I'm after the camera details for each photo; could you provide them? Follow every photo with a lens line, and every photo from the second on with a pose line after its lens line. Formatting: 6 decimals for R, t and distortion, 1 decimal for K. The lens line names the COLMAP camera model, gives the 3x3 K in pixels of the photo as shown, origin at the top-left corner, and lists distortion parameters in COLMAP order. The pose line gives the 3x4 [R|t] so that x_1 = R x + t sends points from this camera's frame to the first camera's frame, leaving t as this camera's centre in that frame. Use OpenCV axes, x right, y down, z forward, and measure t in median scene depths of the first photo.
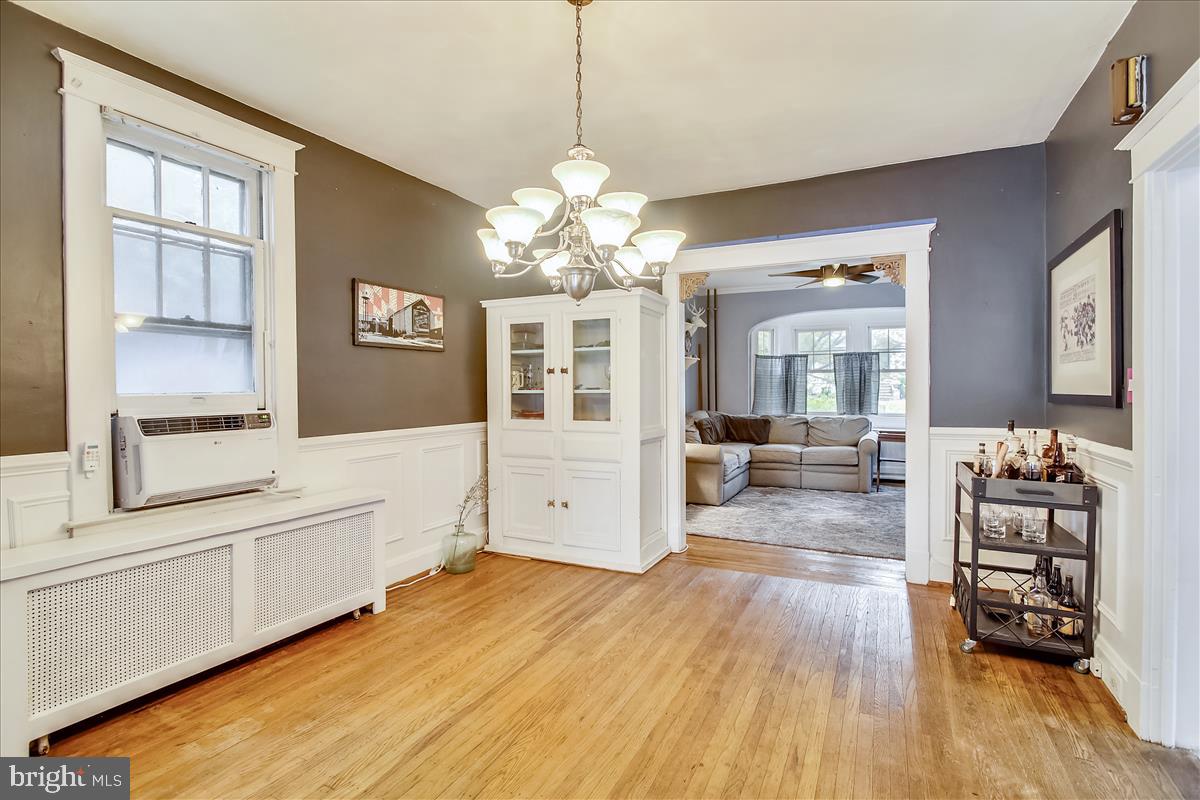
lens RADIAL K [[573.1, 0, 609.4], [0, 573.1, 395.8], [0, 0, 1]] dist [-0.023812, 0.001703]
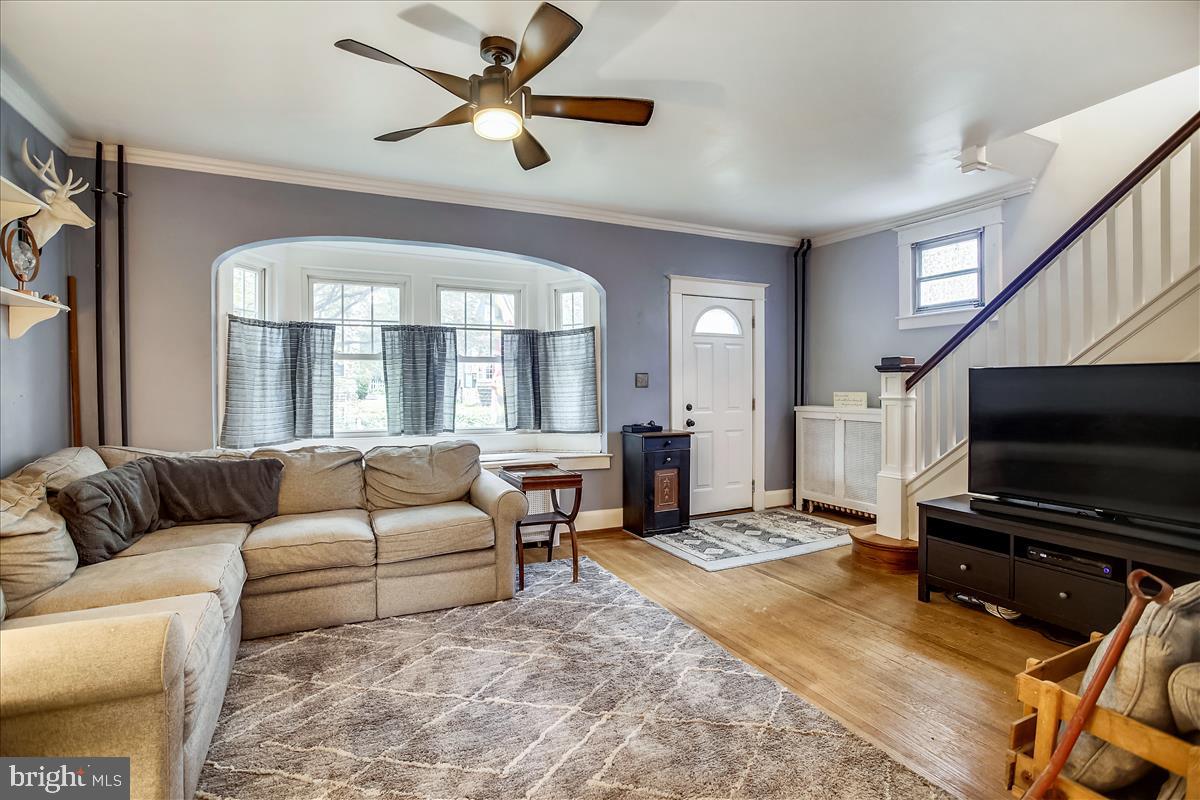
lens RADIAL K [[573.1, 0, 588.0], [0, 573.1, 390.9], [0, 0, 1]] dist [-0.023812, 0.001703]
pose [[0.629530, -0.007981, 0.776935, 0.181284], [0.008084, 0.999960, 0.003721, -0.022931], [-0.776934, 0.003938, 0.629569, 1.080569]]
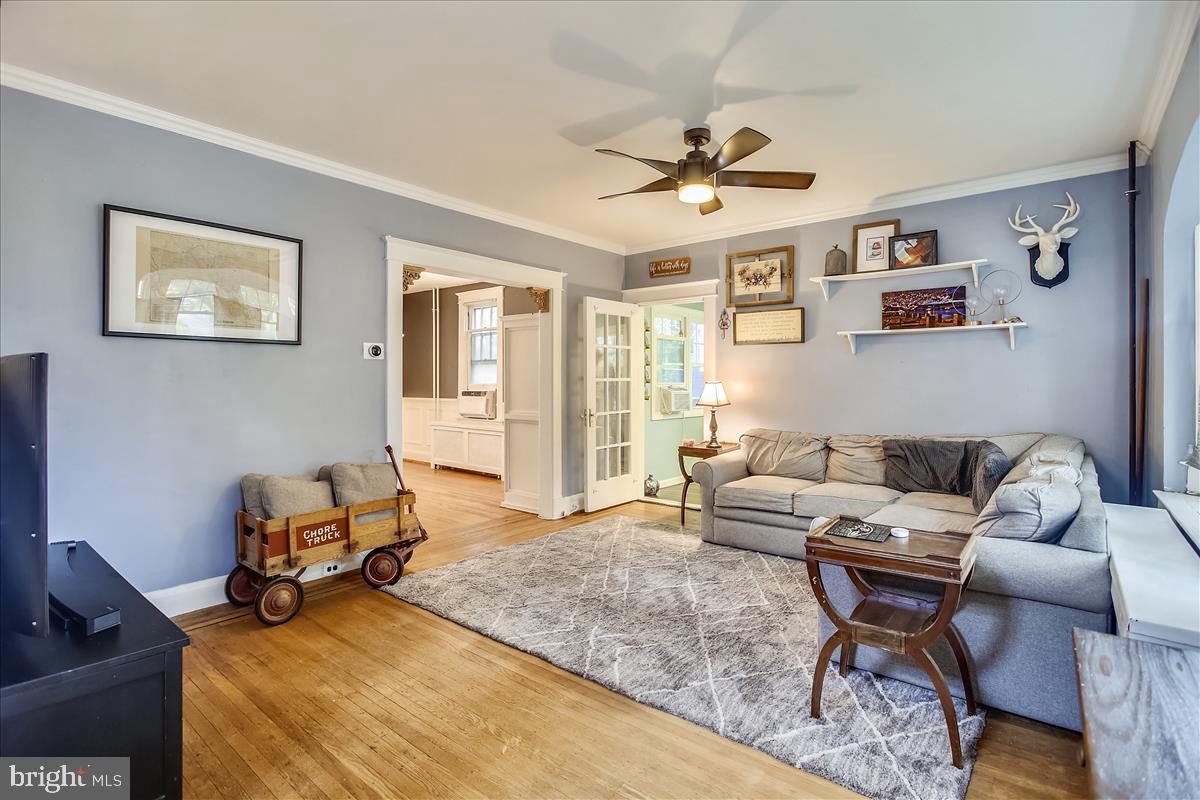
lens RADIAL K [[573.1, 0, 587.8], [0, 573.1, 381.9], [0, 0, 1]] dist [-0.023812, 0.001703]
pose [[-0.244570, 0.007426, -0.969603, 1.466731], [-0.011200, 0.999882, 0.010483, -0.036611], [0.969567, 0.013424, -0.244458, 1.600497]]
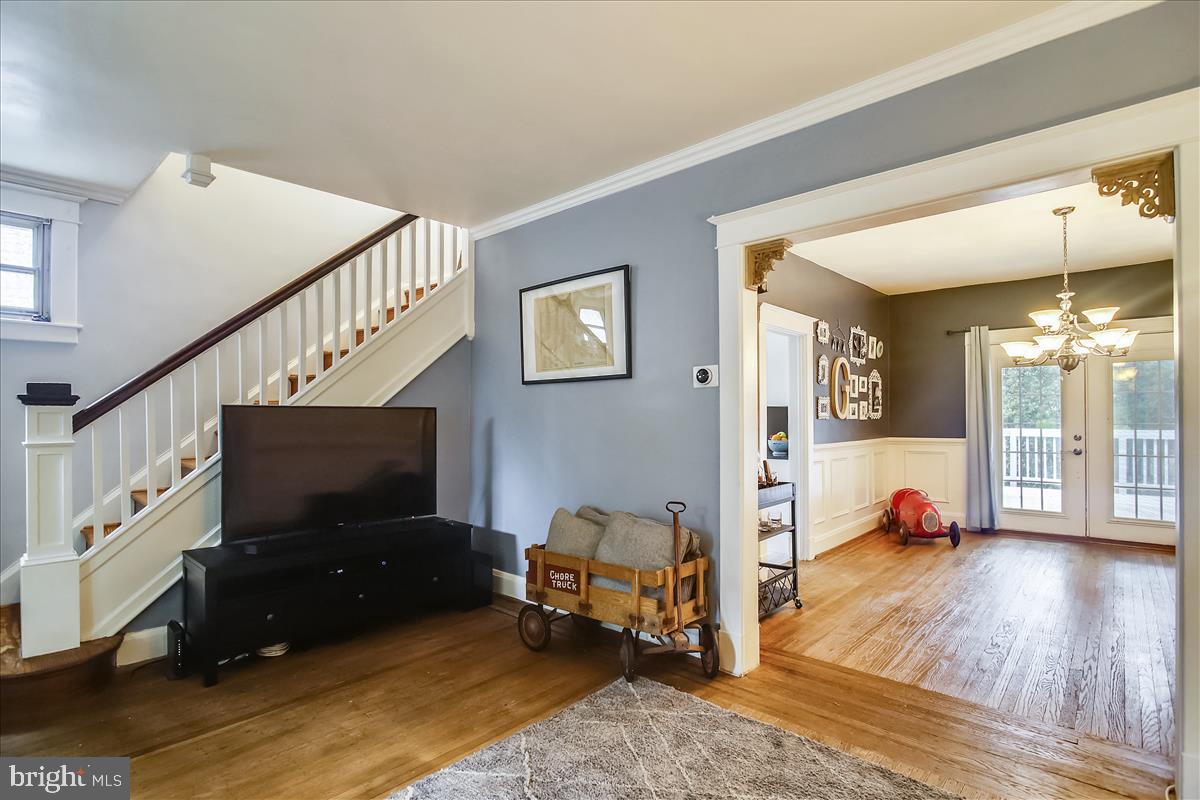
lens RADIAL K [[573.1, 0, 618.1], [0, 573.1, 415.6], [0, 0, 1]] dist [-0.023812, 0.001703]
pose [[-0.961889, 0.011558, 0.273194, 0.477496], [0.013949, 0.999879, 0.006813, -0.031182], [-0.273082, 0.010364, -0.961935, 1.754822]]
